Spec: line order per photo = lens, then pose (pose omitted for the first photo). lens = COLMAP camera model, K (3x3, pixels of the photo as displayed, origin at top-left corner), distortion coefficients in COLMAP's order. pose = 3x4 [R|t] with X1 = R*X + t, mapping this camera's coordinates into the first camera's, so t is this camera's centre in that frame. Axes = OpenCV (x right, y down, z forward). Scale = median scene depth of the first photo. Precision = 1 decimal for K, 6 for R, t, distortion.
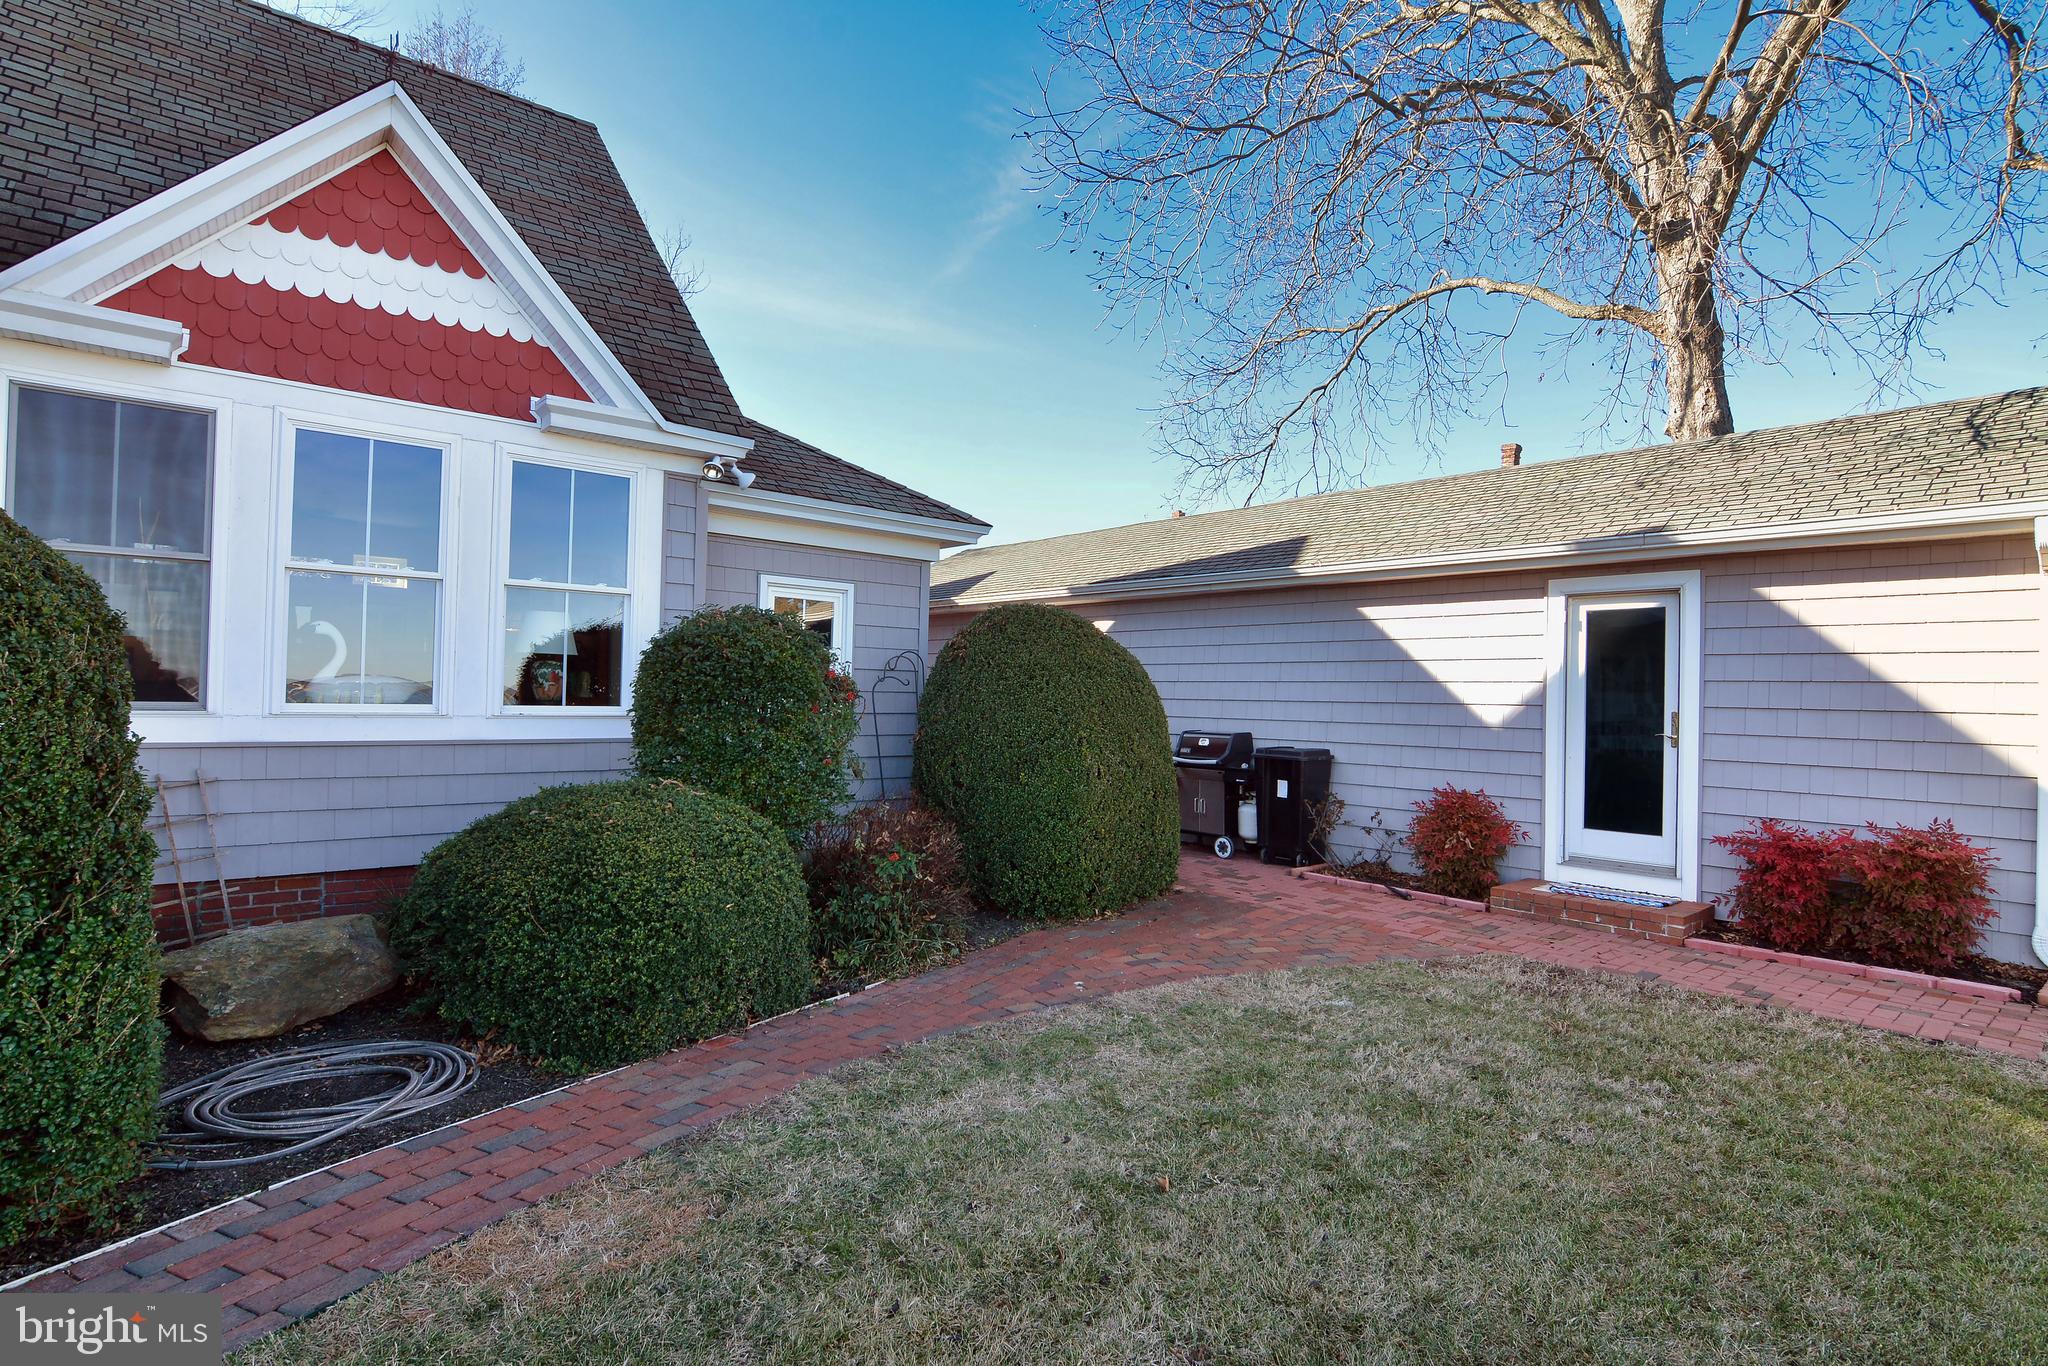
lens RADIAL K [[1034.1, 0, 1027.4], [0, 1034.1, 678.4], [0, 0, 1]] dist [-0.013967, 0.001432]
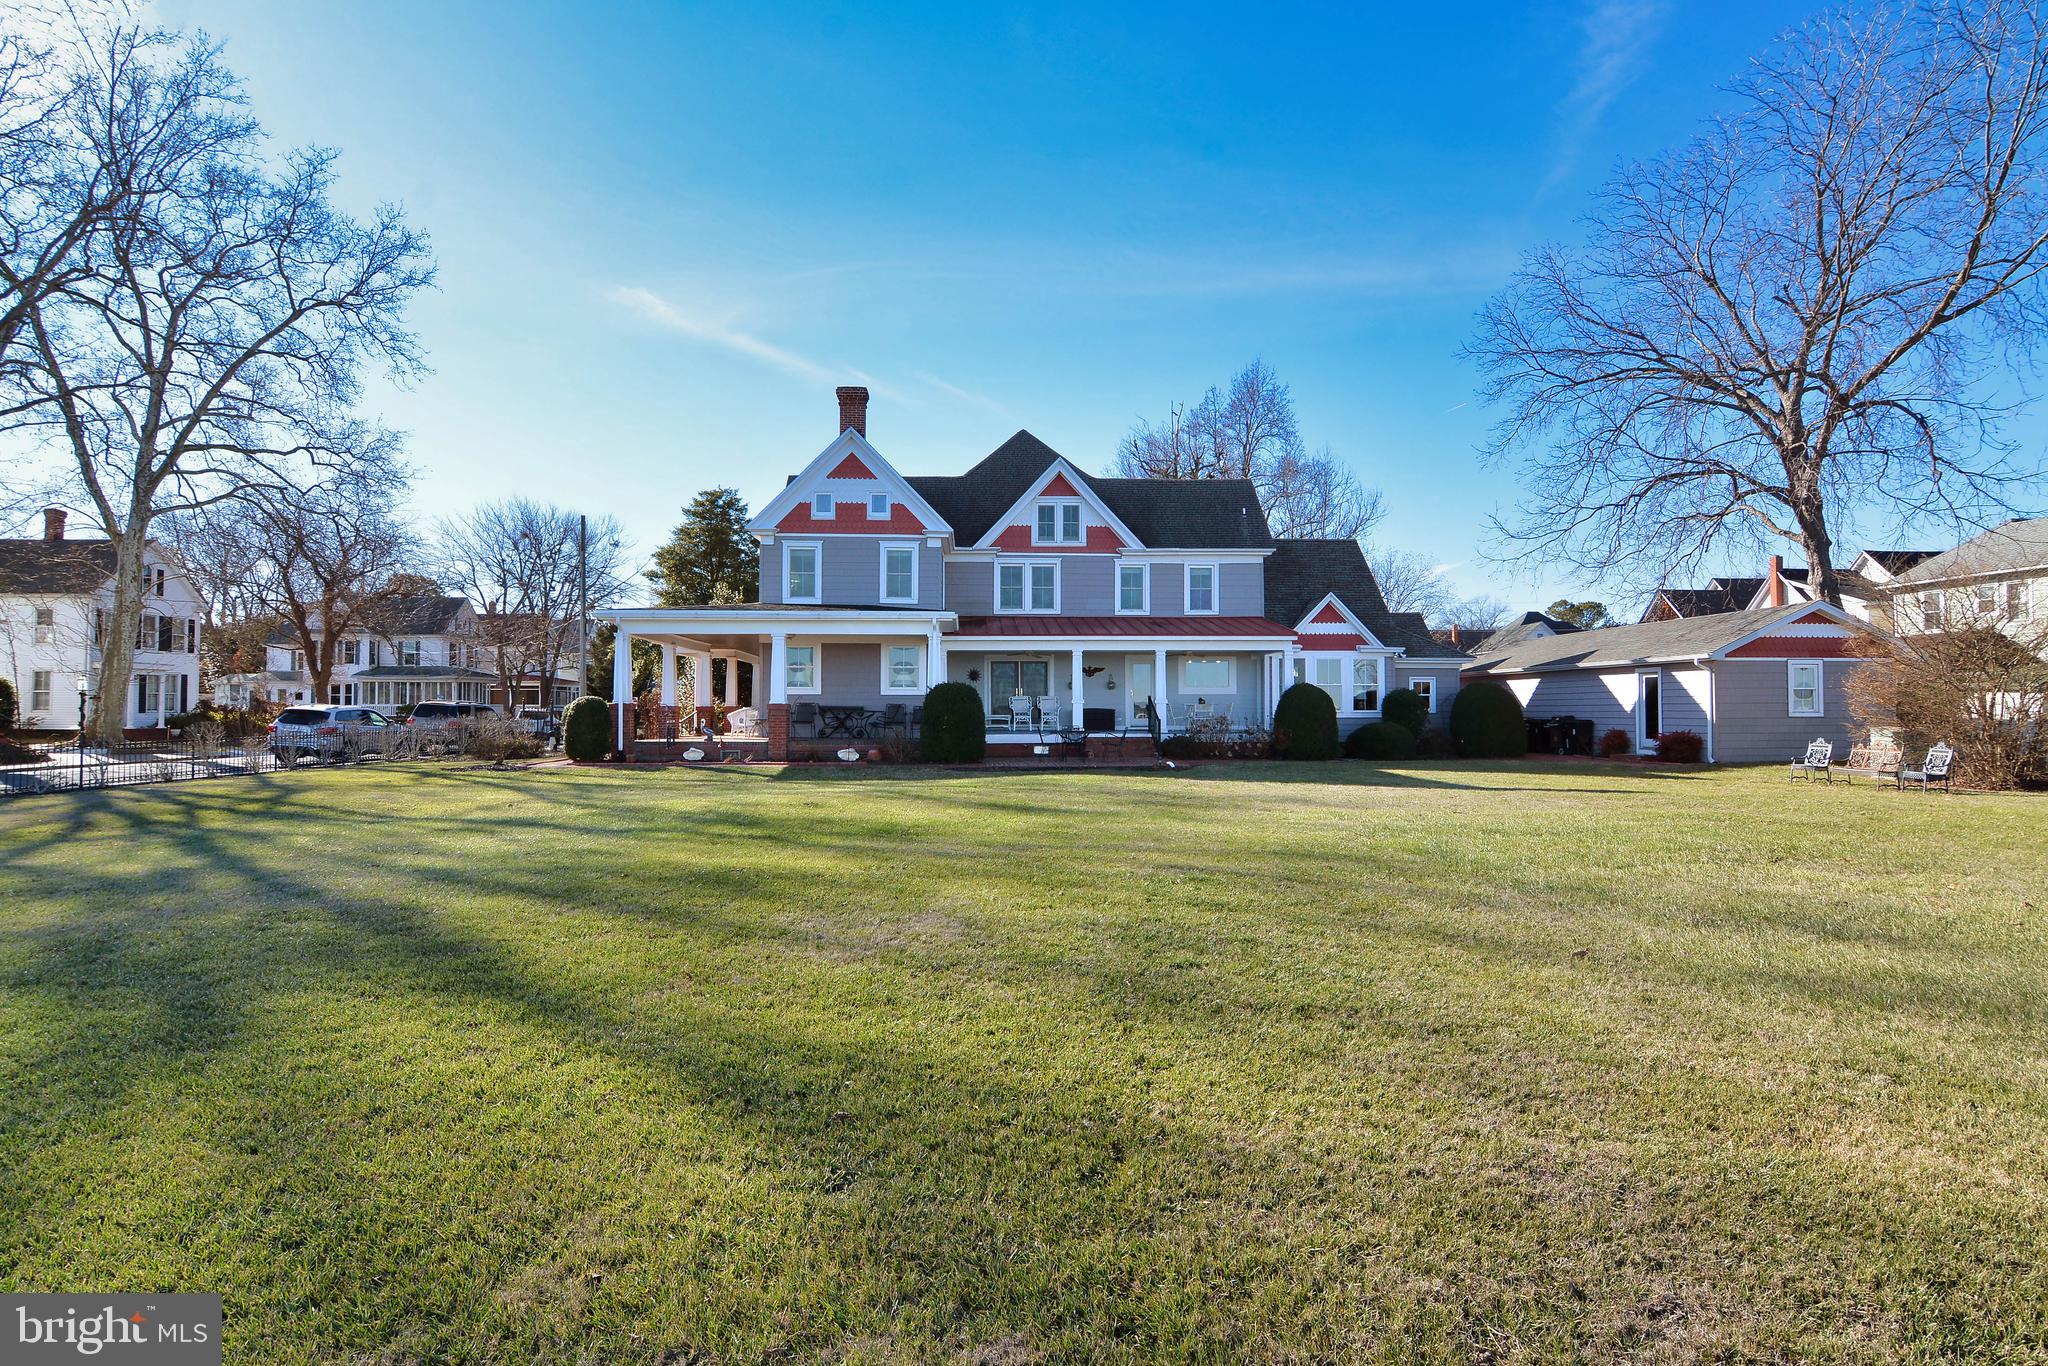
lens RADIAL K [[1034.1, 0, 1027.4], [0, 1034.1, 678.4], [0, 0, 1]] dist [-0.013967, 0.001432]
pose [[0.784180, -0.040560, -0.619207, 1.389664], [0.030664, 0.999175, -0.026615, -0.042502], [0.619776, 0.001884, 0.784777, -4.020984]]
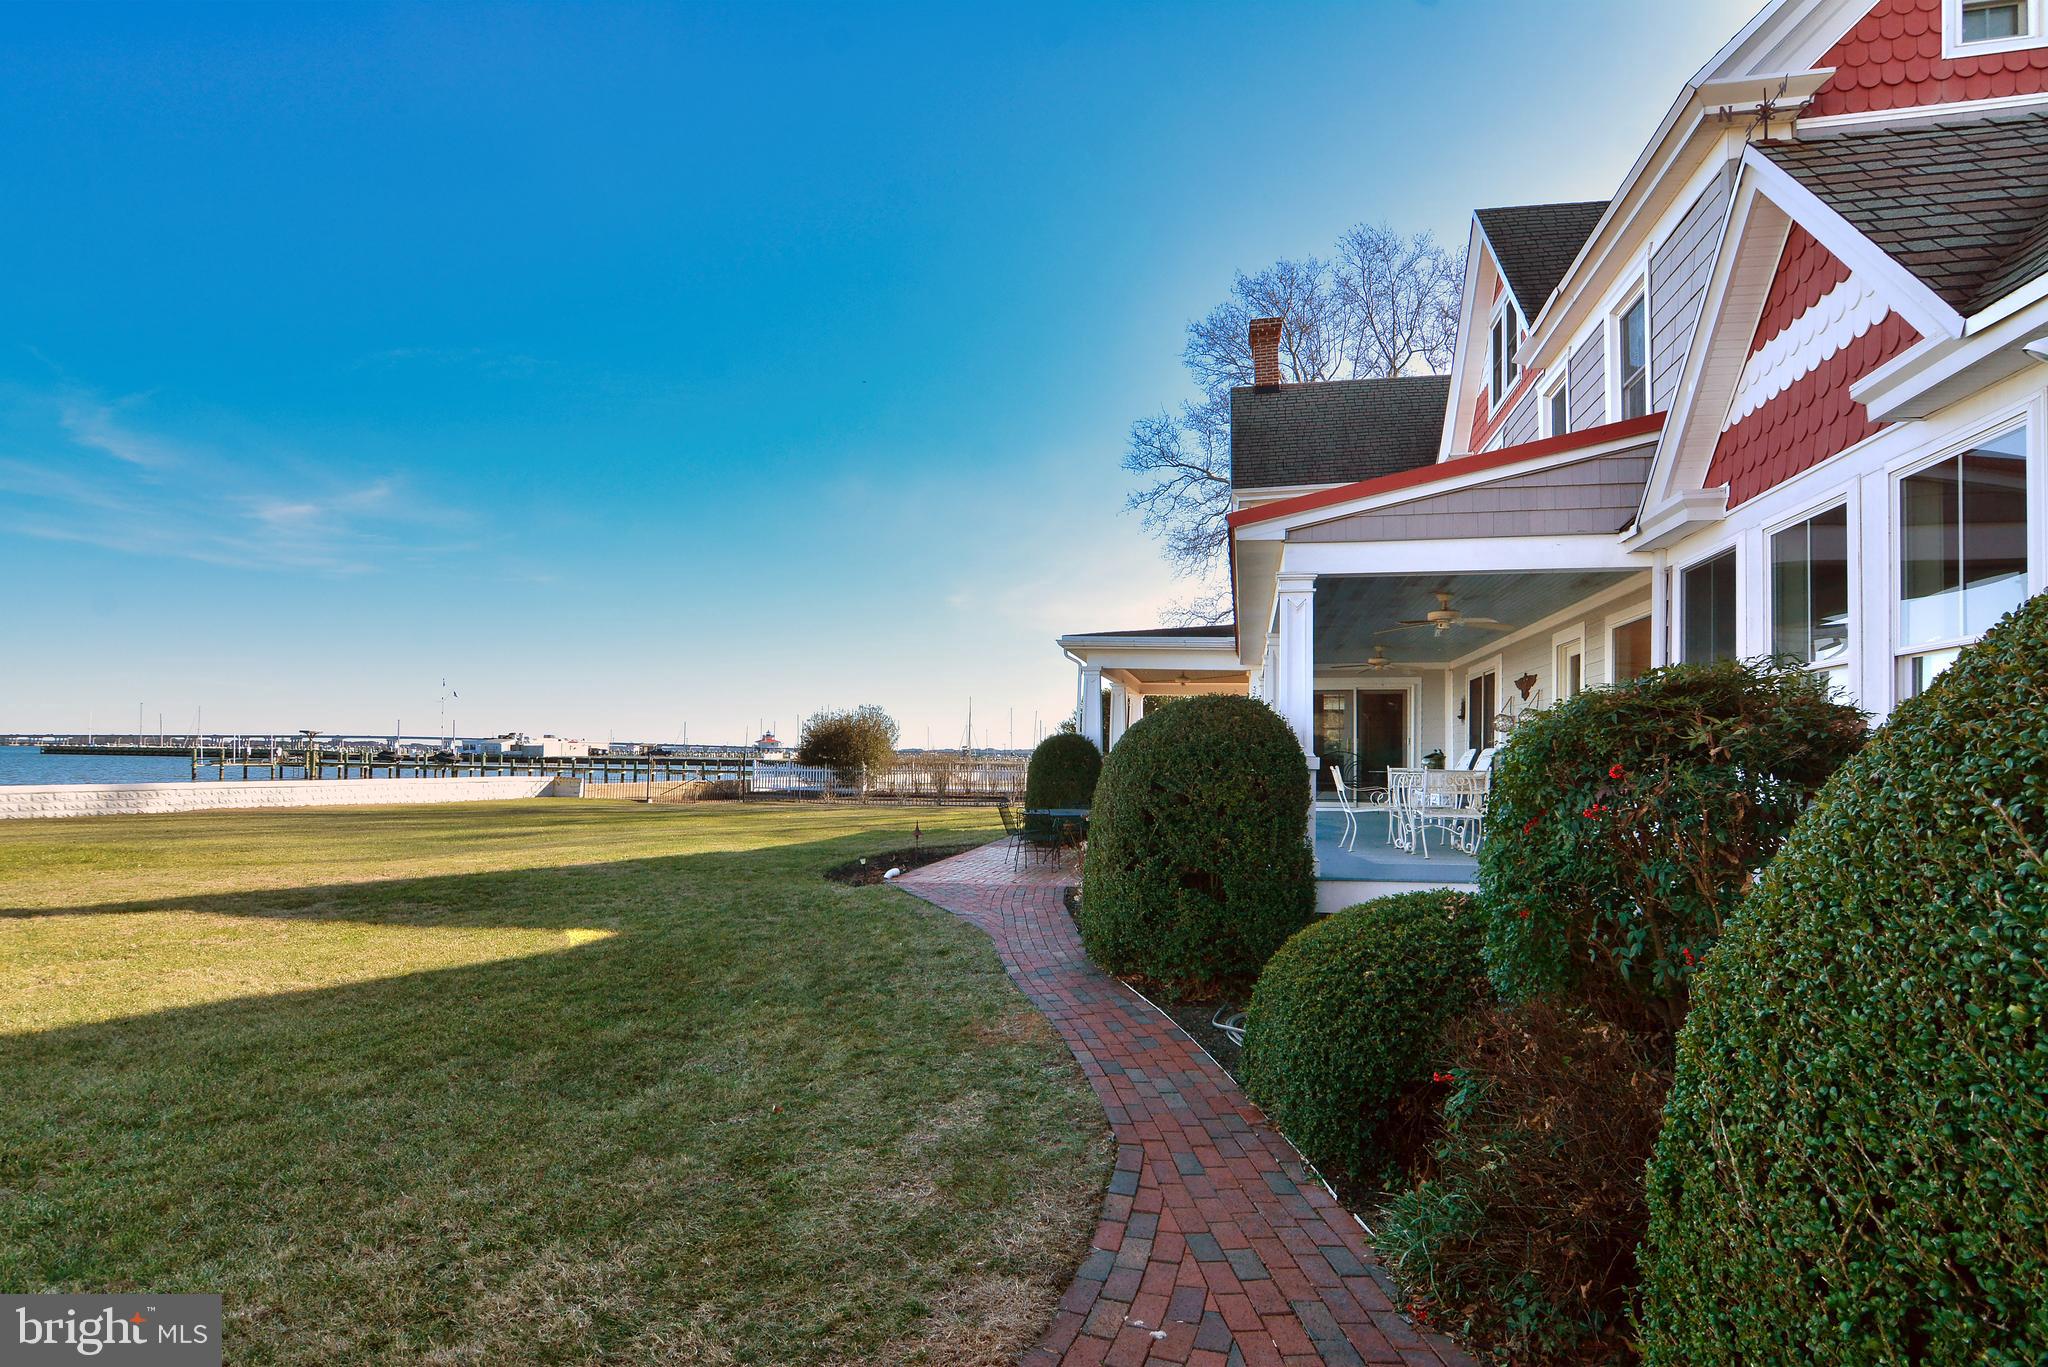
lens RADIAL K [[975.8, 0, 1070.8], [0, 975.8, 737.3], [0, 0, 1]] dist [-0.015437, 0.000050]
pose [[-0.760739, -0.044816, -0.647508, 0.381692], [-0.014976, 0.998560, -0.051518, 0.008717], [0.648885, -0.029495, -0.760315, 1.212624]]
